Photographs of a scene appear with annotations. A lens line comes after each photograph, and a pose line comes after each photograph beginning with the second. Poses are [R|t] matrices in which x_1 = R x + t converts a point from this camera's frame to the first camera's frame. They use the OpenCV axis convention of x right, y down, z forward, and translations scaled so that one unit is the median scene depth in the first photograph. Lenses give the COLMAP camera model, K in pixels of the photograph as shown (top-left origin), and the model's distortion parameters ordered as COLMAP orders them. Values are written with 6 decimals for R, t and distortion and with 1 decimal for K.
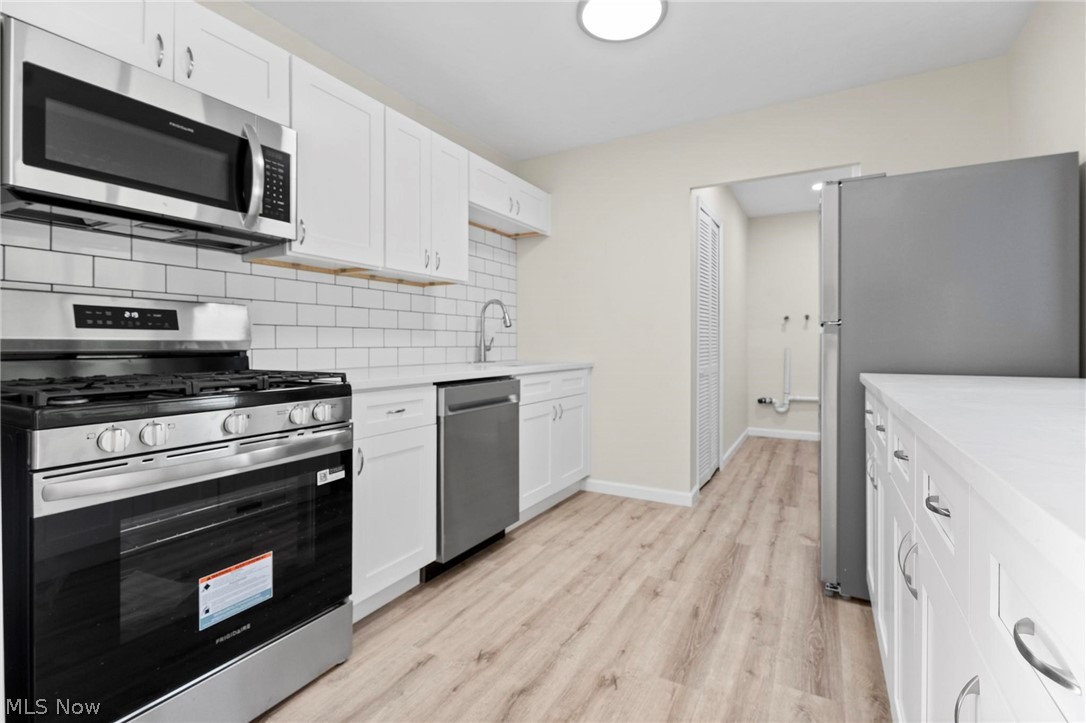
lens RADIAL K [[492.2, 0, 538.2], [0, 492.2, 341.6], [0, 0, 1]] dist [-0.000088, 0.000273]
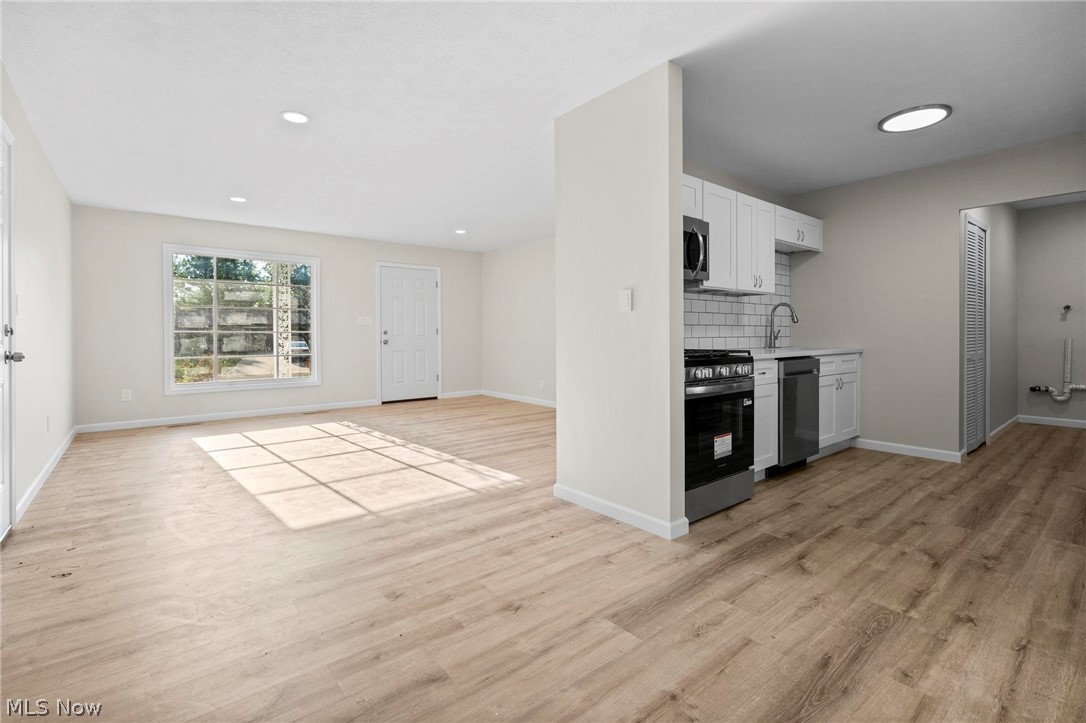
lens RADIAL K [[492.2, 0, 527.1], [0, 492.2, 333.5], [0, 0, 1]] dist [-0.000088, 0.000273]
pose [[0.929411, -0.002493, -0.369037, -0.352211], [0.004630, 0.999977, 0.004905, -0.011737], [0.369016, -0.006268, 0.929402, -0.802852]]
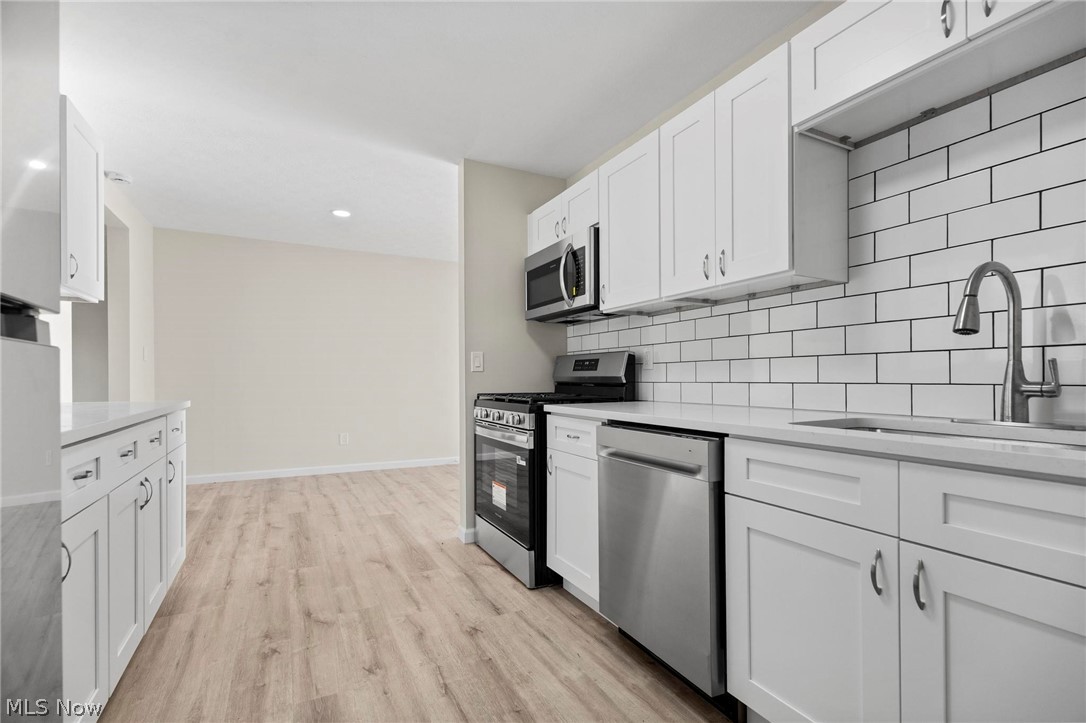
lens RADIAL K [[492.2, 0, 545.1], [0, 492.2, 380.9], [0, 0, 1]] dist [-0.000088, 0.000273]
pose [[-0.529297, 0.001074, -0.848436, 0.613257], [0.000774, 0.999999, 0.000783, 0.008785], [0.848436, -0.000242, -0.529298, 1.314951]]
